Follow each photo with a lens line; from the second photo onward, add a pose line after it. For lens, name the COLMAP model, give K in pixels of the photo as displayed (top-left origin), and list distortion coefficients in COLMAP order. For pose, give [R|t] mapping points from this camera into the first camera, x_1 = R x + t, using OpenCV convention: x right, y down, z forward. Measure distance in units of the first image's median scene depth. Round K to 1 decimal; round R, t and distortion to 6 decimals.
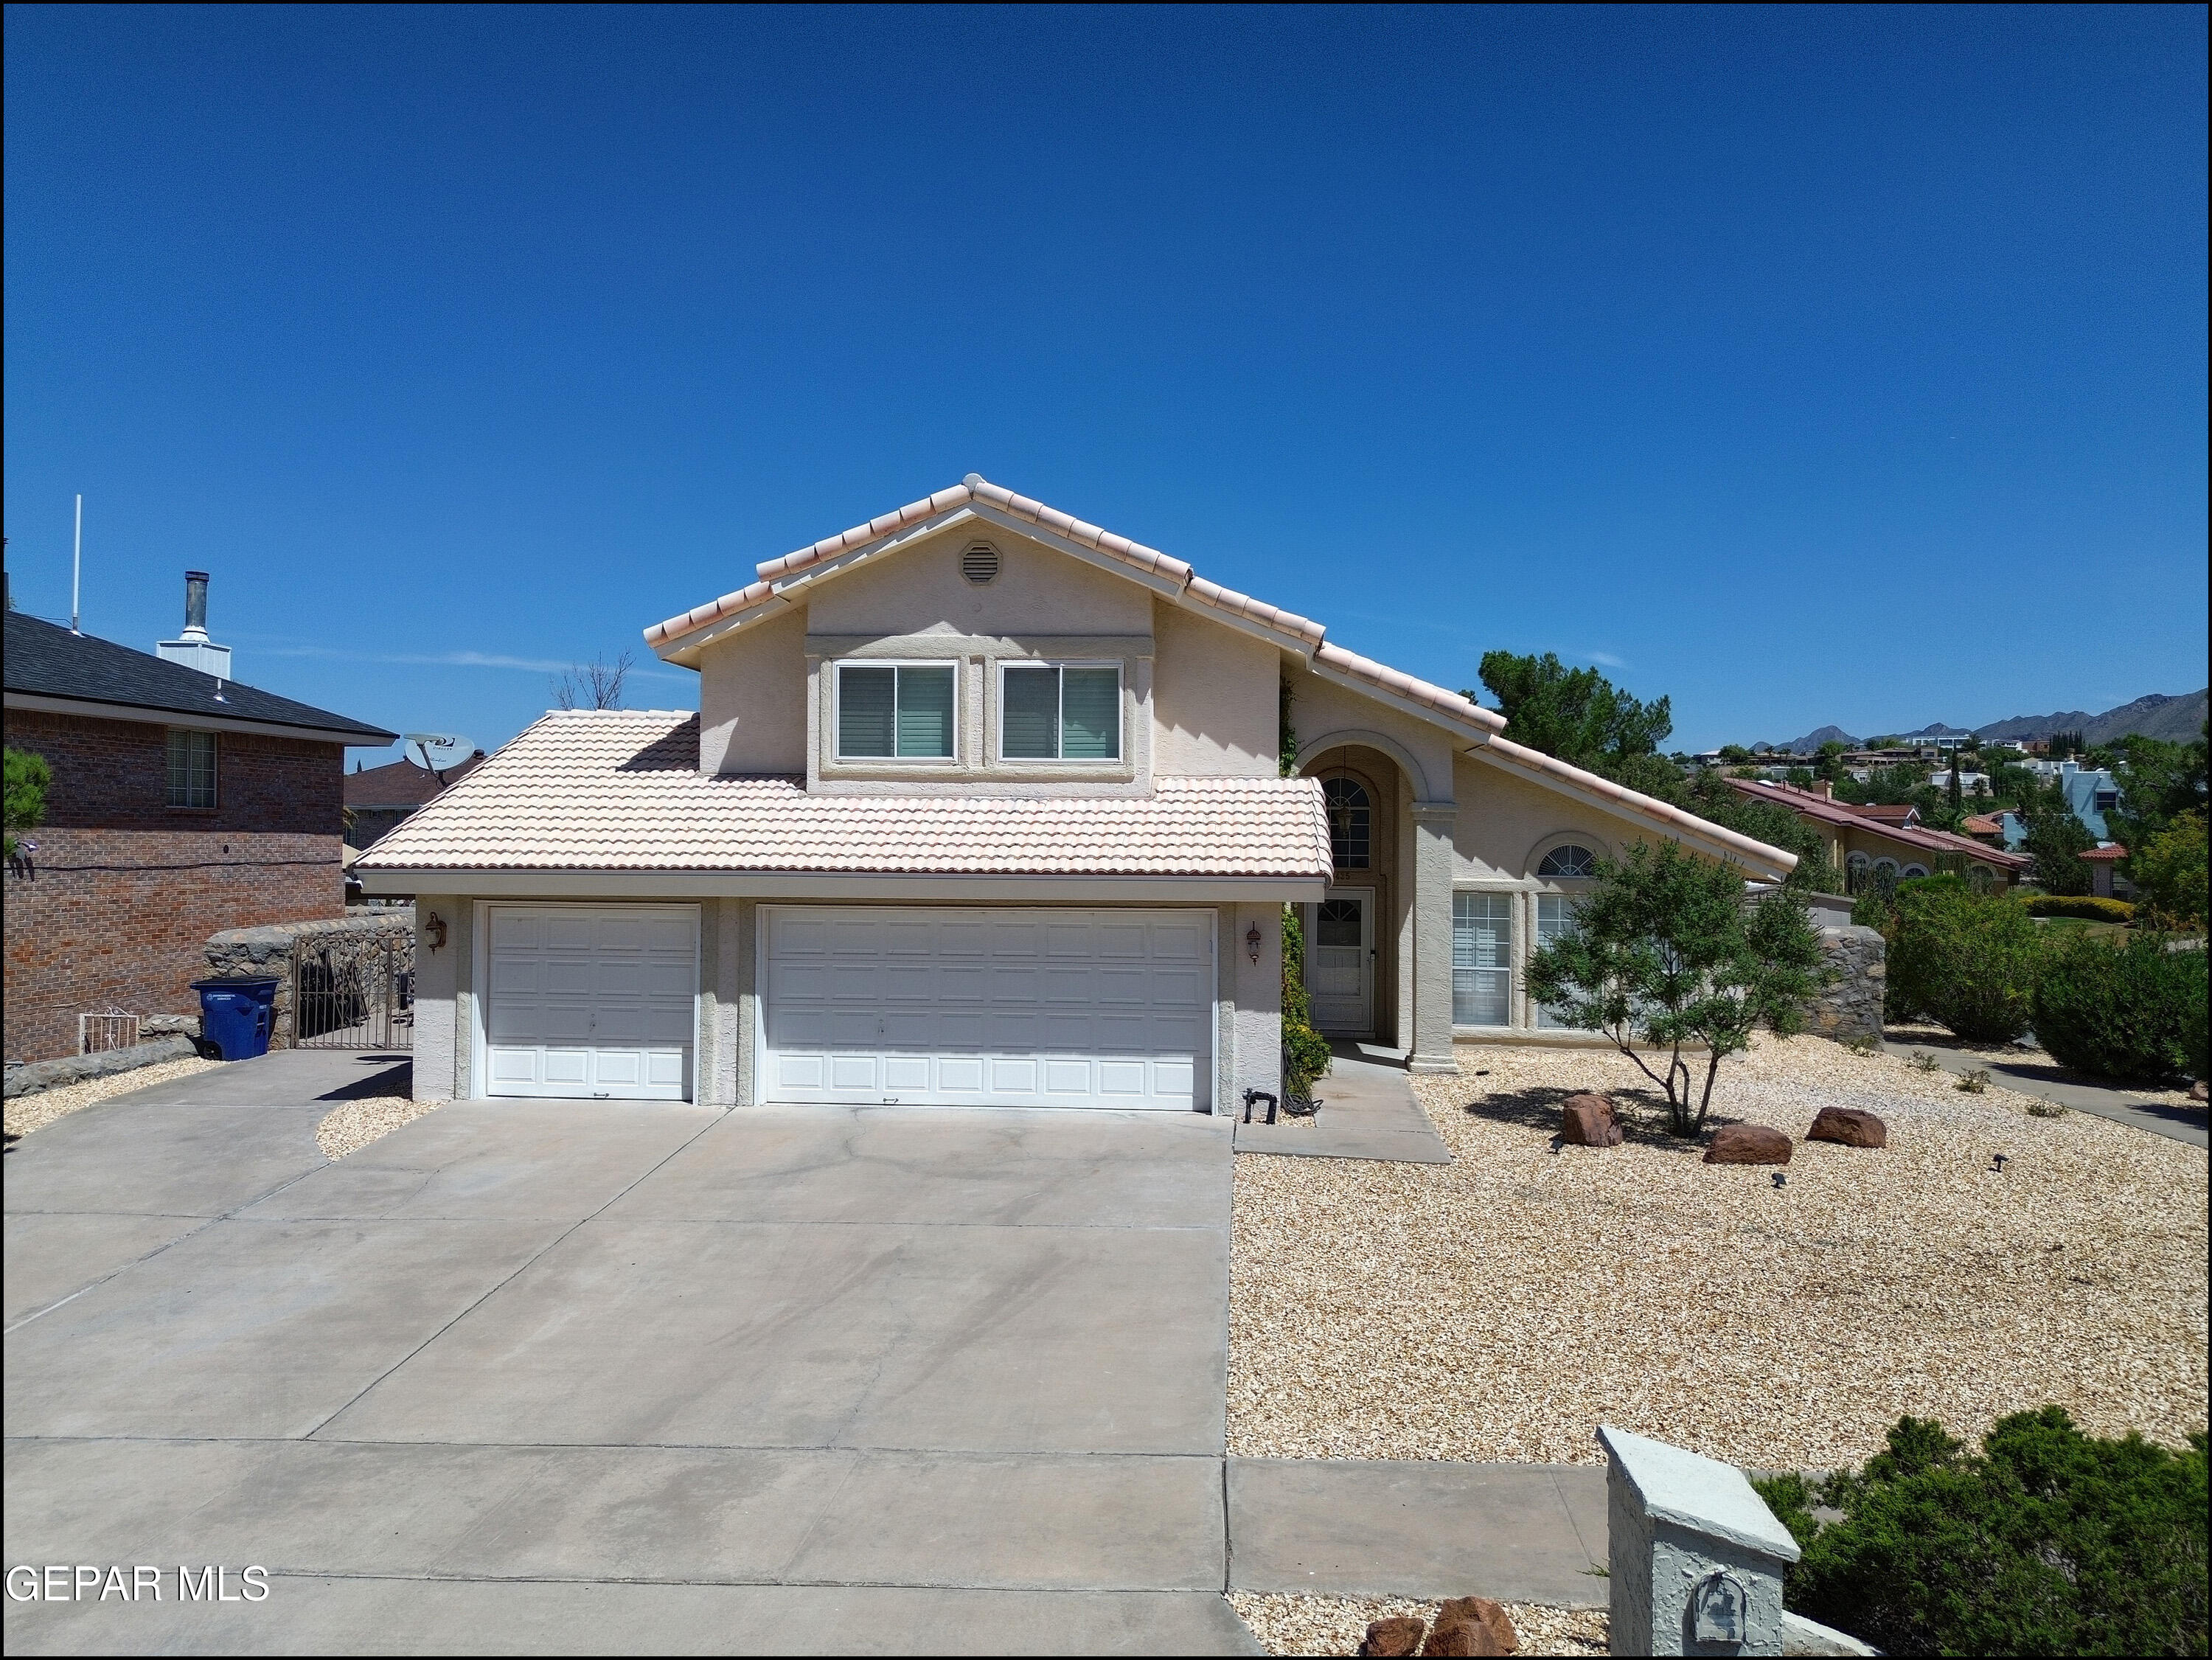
lens RADIAL K [[1569.4, 0, 1110.9], [0, 1569.4, 825.9], [0, 0, 1]] dist [0.067203, -0.061731]
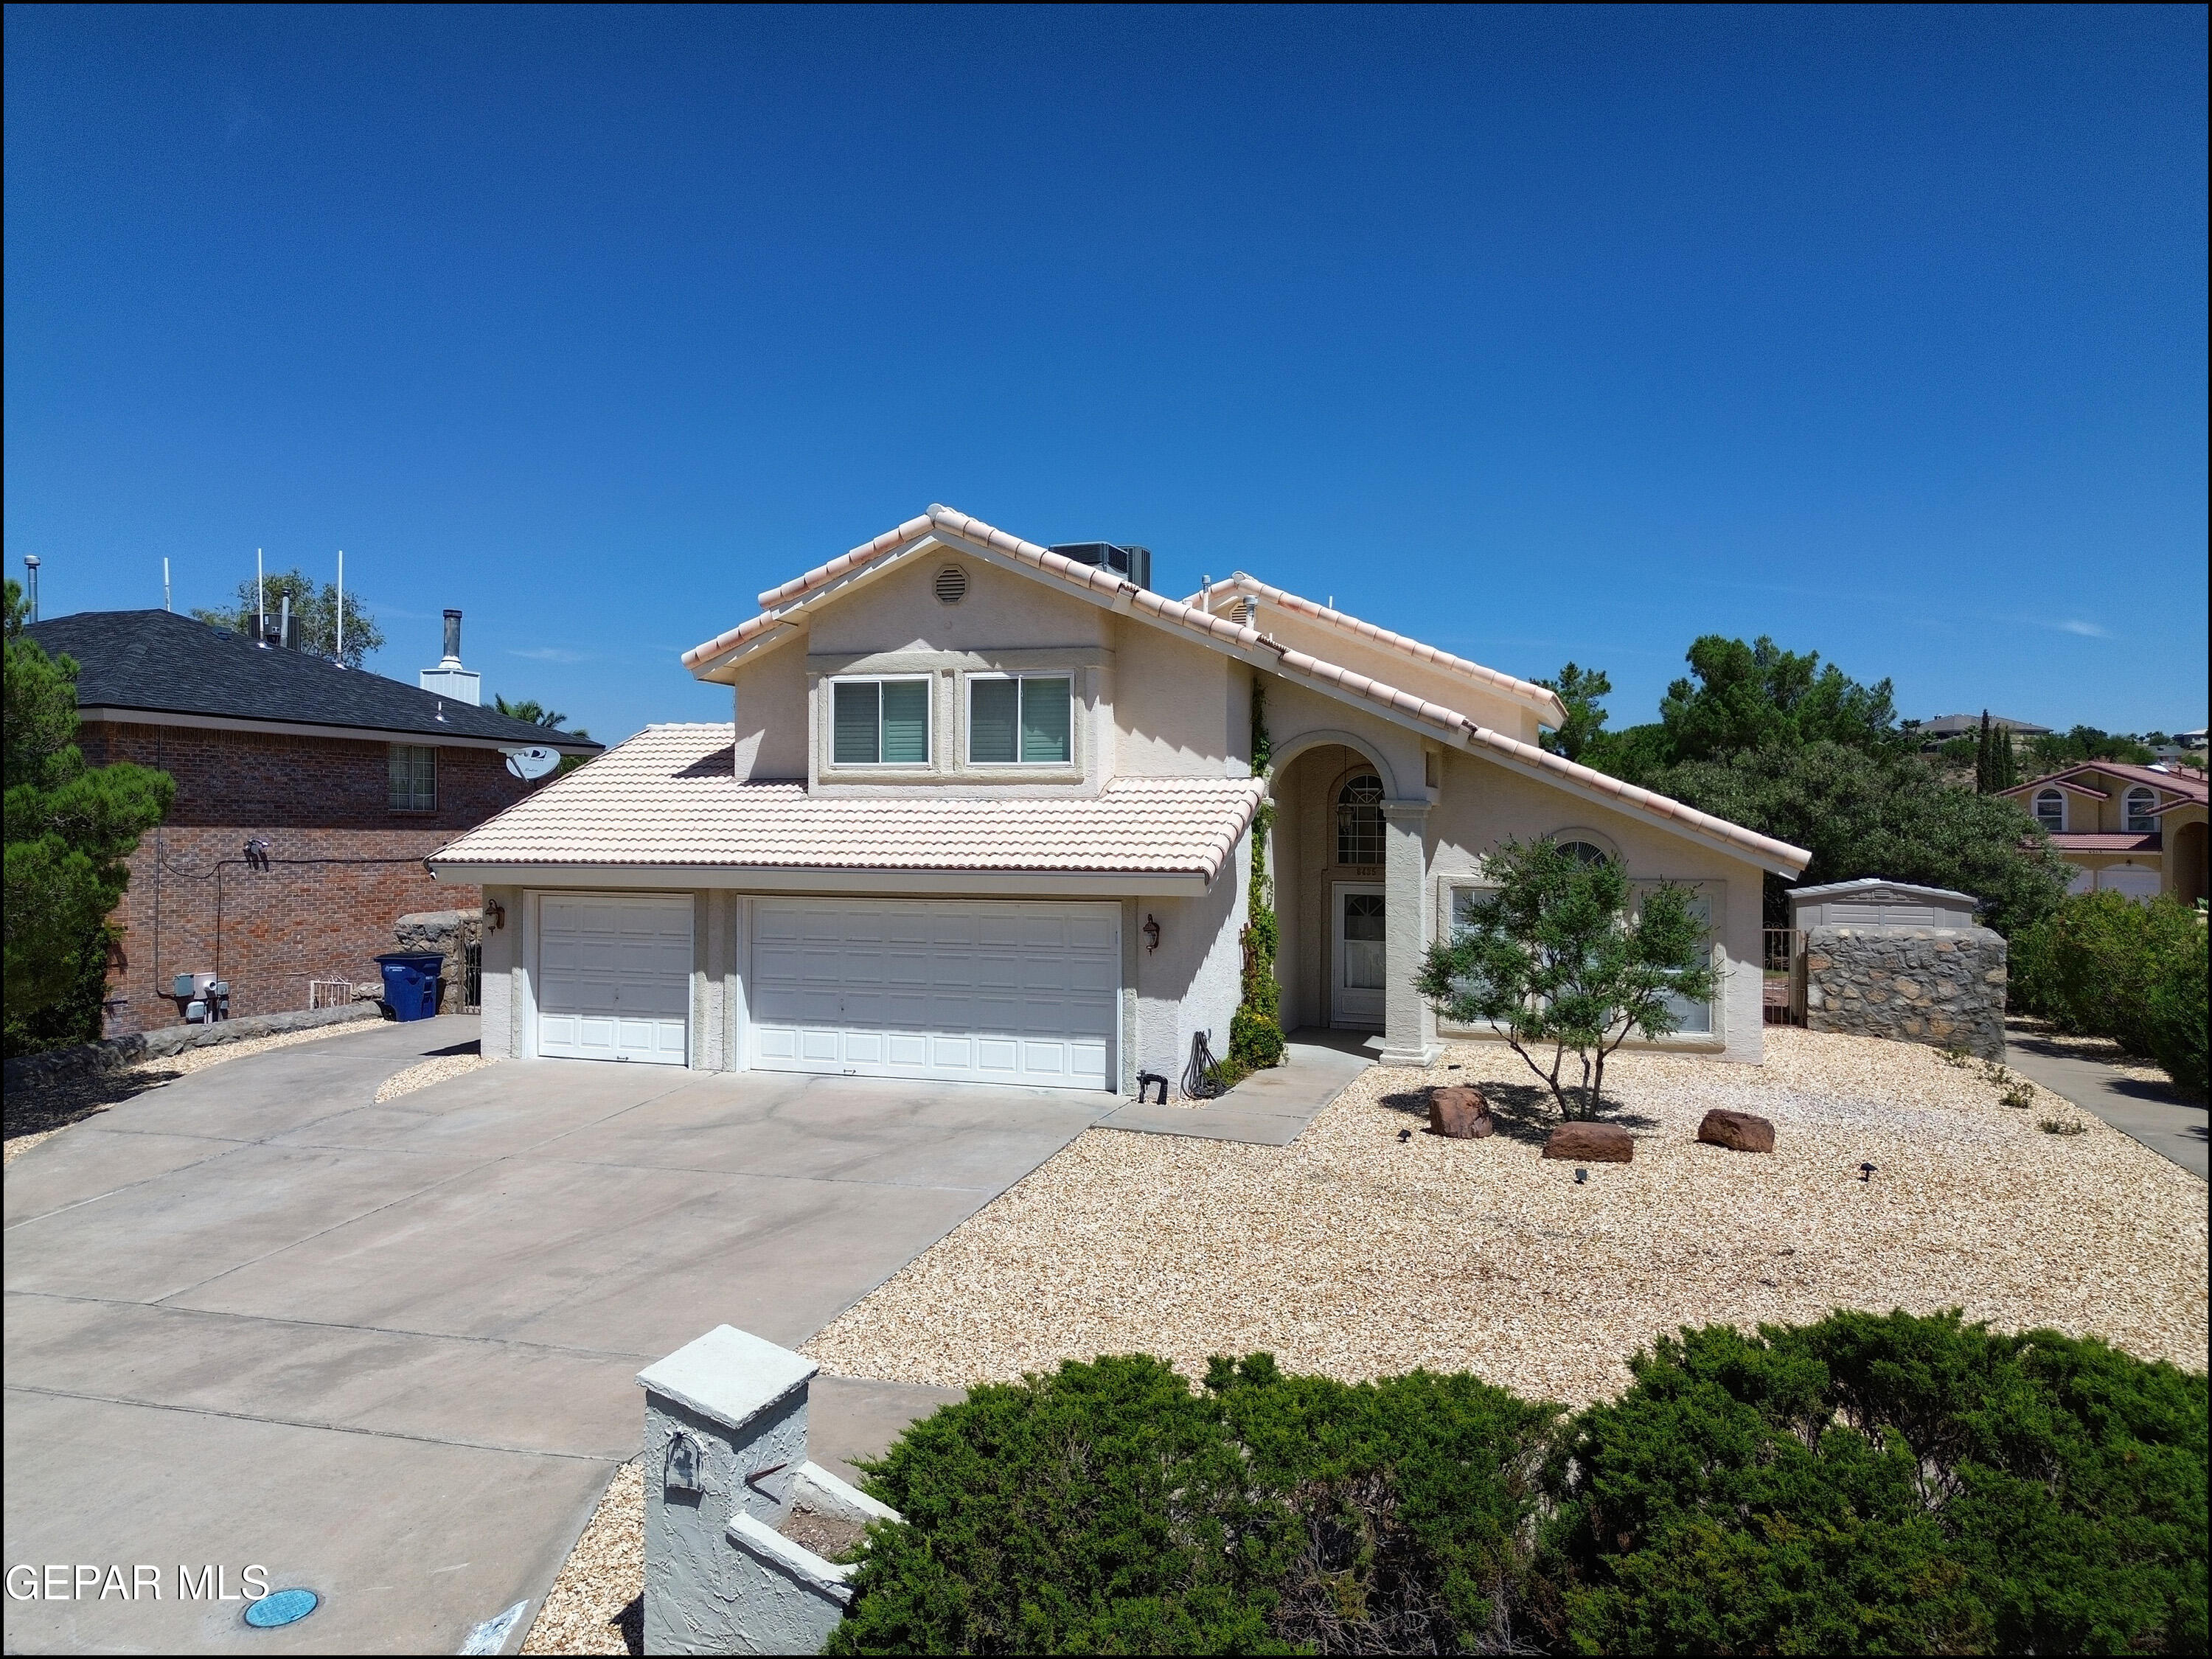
lens RADIAL K [[1569.2, 0, 1110.9], [0, 1569.2, 825.4], [0, 0, 1]] dist [0.067203, -0.061731]
pose [[0.970571, -0.003135, -0.240796, 0.290023], [0.004109, 0.999985, 0.003543, -0.003091], [0.240781, -0.004428, 0.970569, -0.035446]]
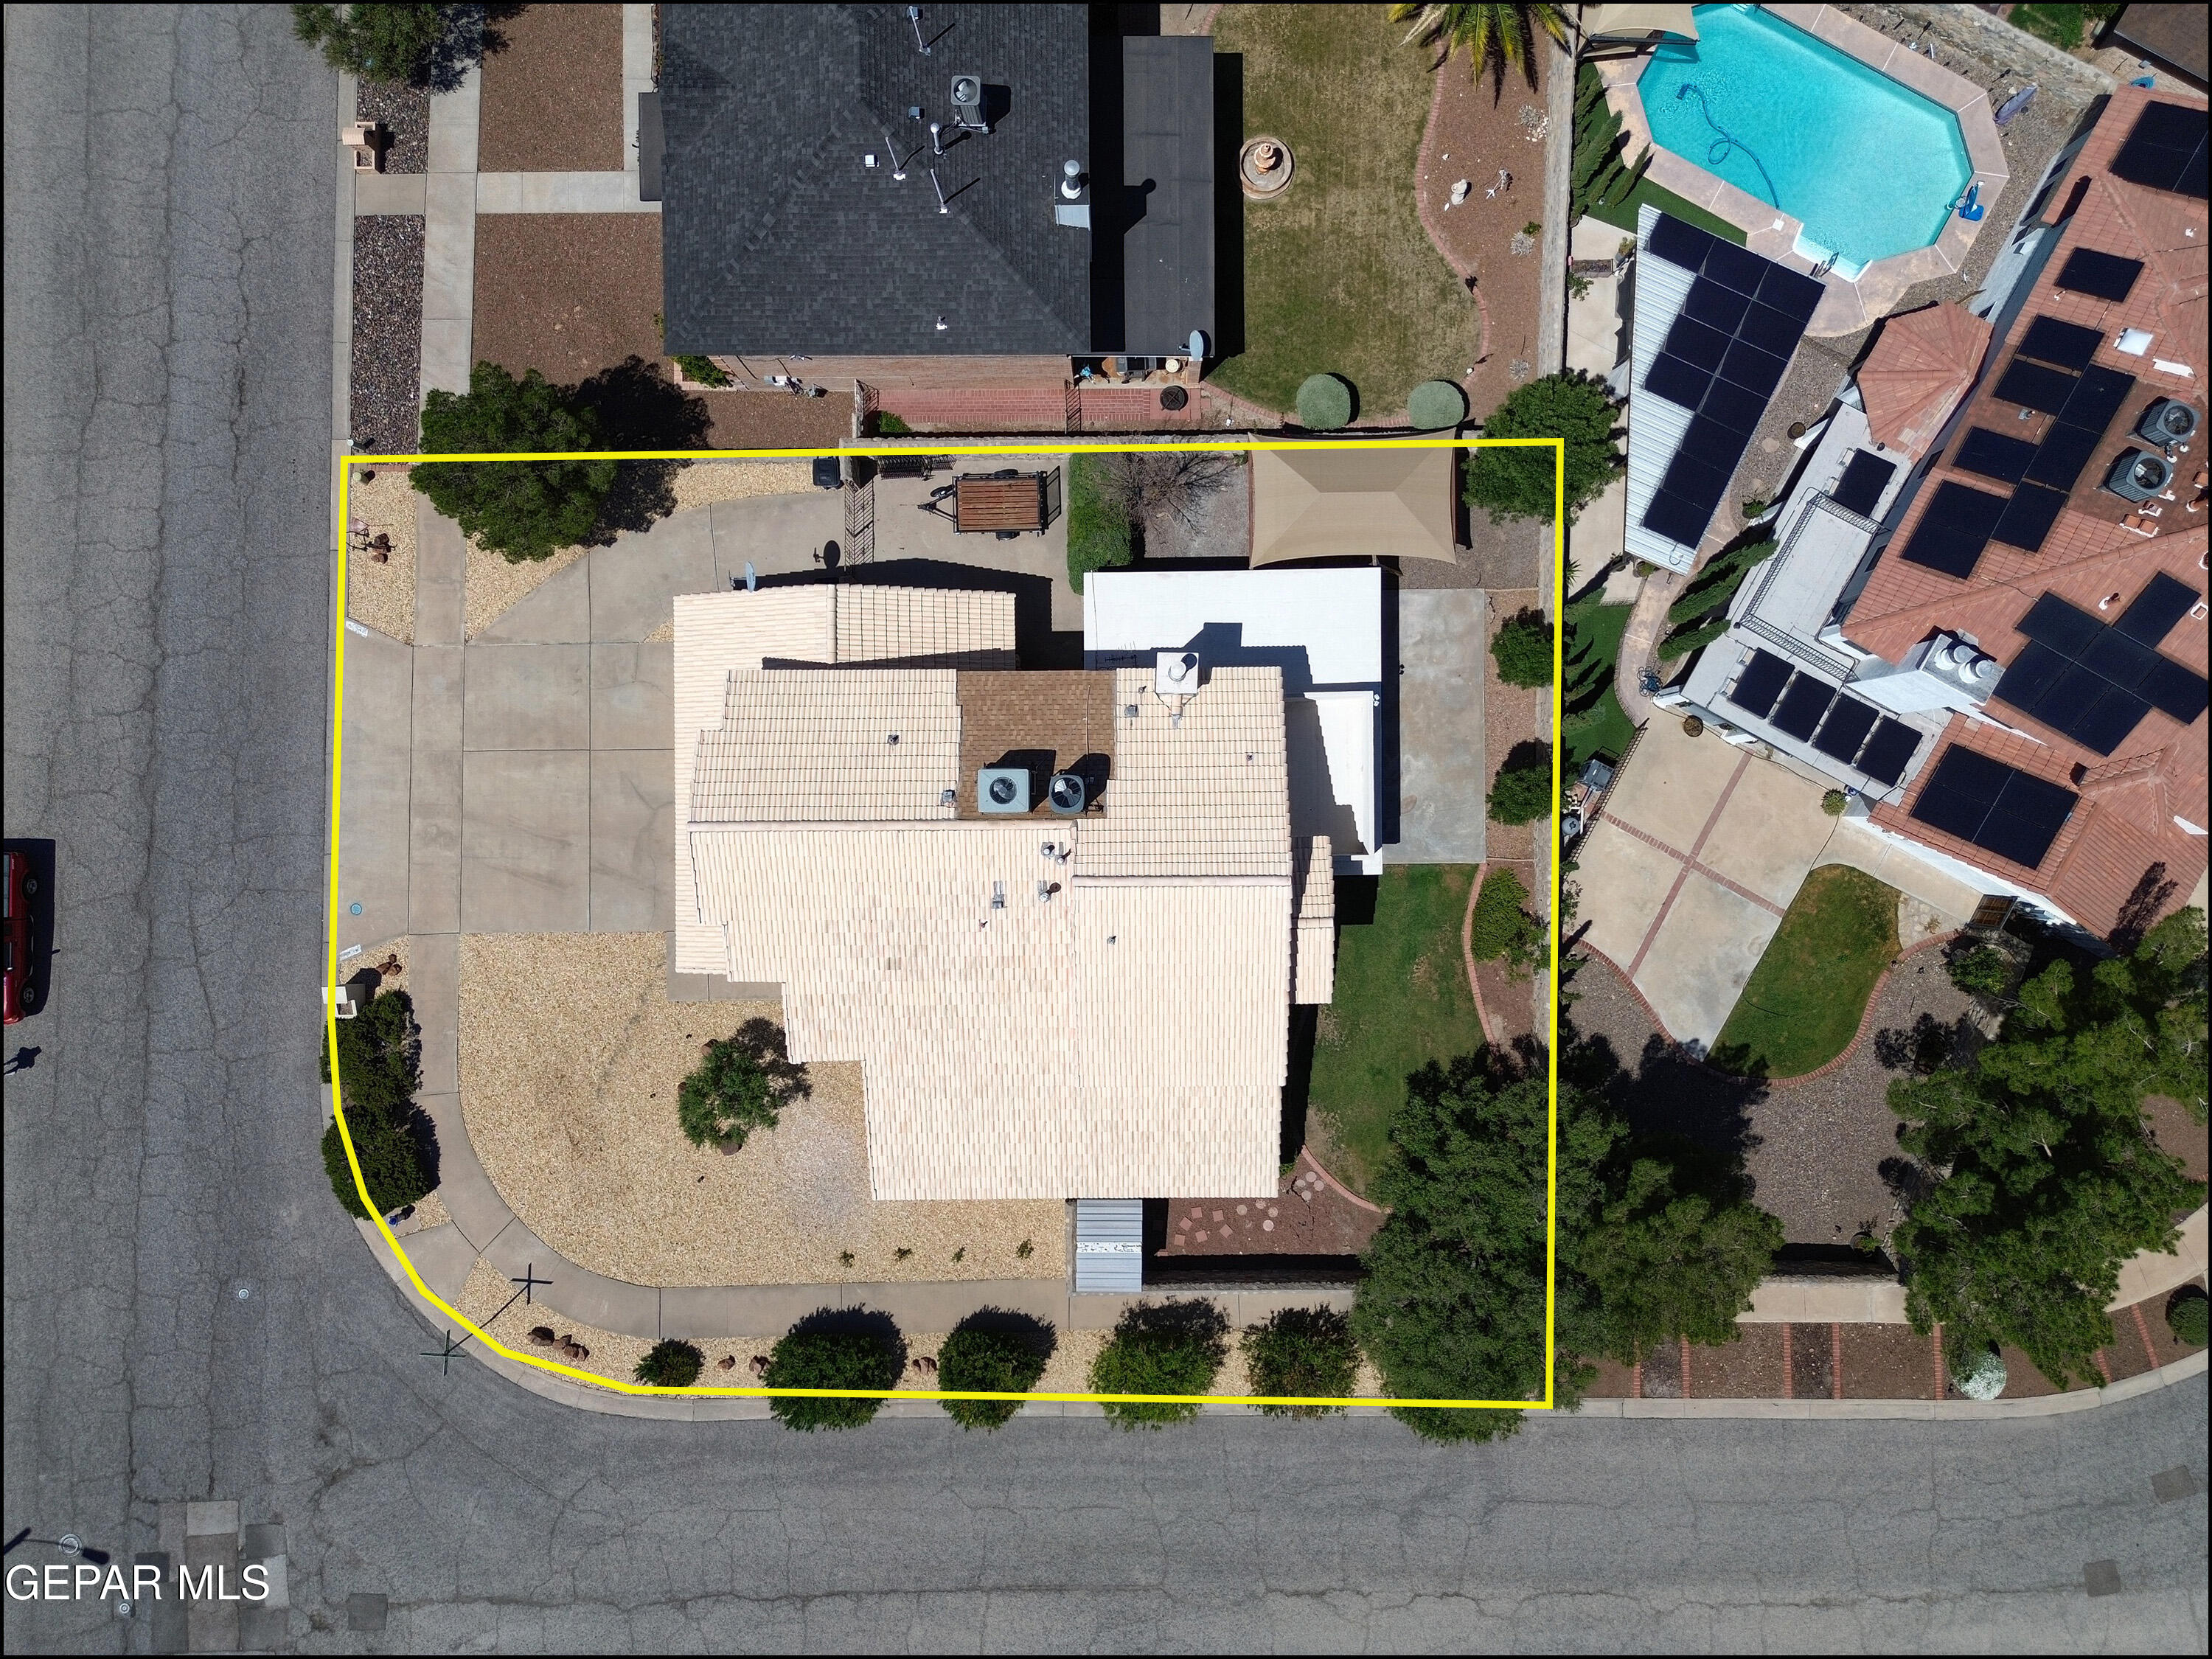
lens RADIAL K [[1569.2, 0, 1110.9], [0, 1569.2, 825.4], [0, 0, 1]] dist [0.067203, -0.061731]
pose [[0.095196, 0.995369, -0.013364, -0.003972], [0.019235, 0.011584, 0.999748, -2.364272], [0.995273, -0.095429, -0.018043, 1.599620]]
